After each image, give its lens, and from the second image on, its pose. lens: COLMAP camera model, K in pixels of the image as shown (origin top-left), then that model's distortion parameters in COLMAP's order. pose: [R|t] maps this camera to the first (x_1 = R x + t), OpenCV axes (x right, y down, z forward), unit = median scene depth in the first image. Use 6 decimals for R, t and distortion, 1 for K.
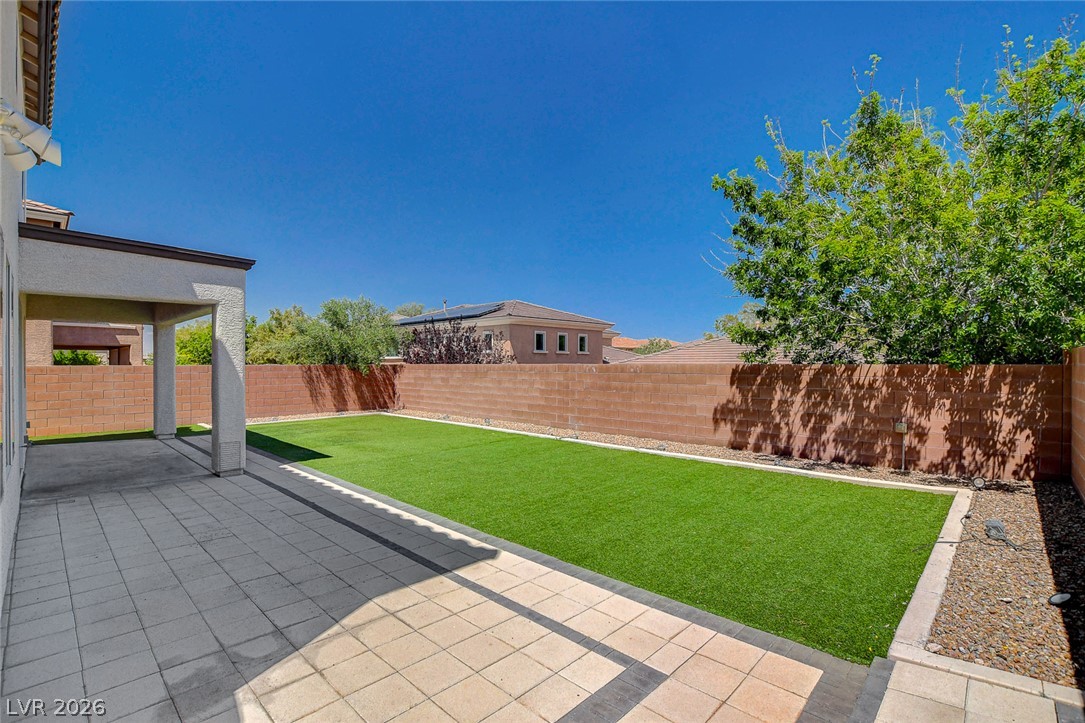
lens RADIAL K [[500.5, 0, 542.5], [0, 500.5, 361.5], [0, 0, 1]] dist [-0.000862, -0.000150]
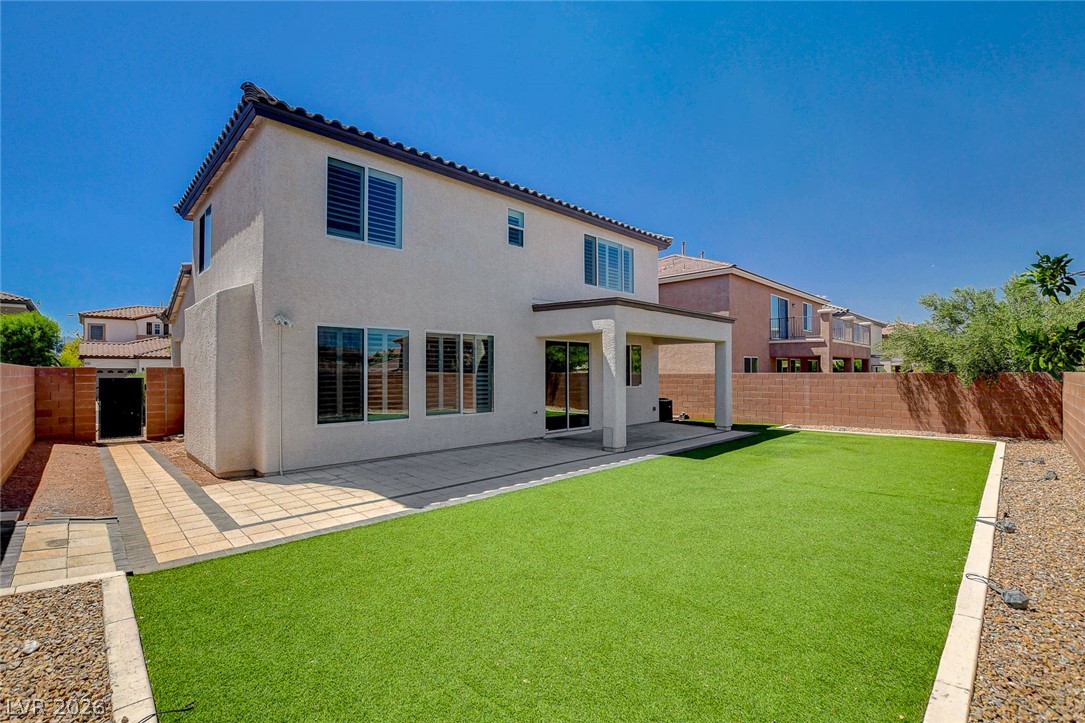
lens RADIAL K [[491.5, 0, 542.5], [0, 491.5, 361.5], [0, 0, 1]] dist [-0.001955, -0.000241]
pose [[-0.022691, -0.018650, -0.999569, 0.542576], [0.007667, 0.999793, -0.018828, -0.002105], [0.999713, -0.008091, -0.022544, 0.577508]]
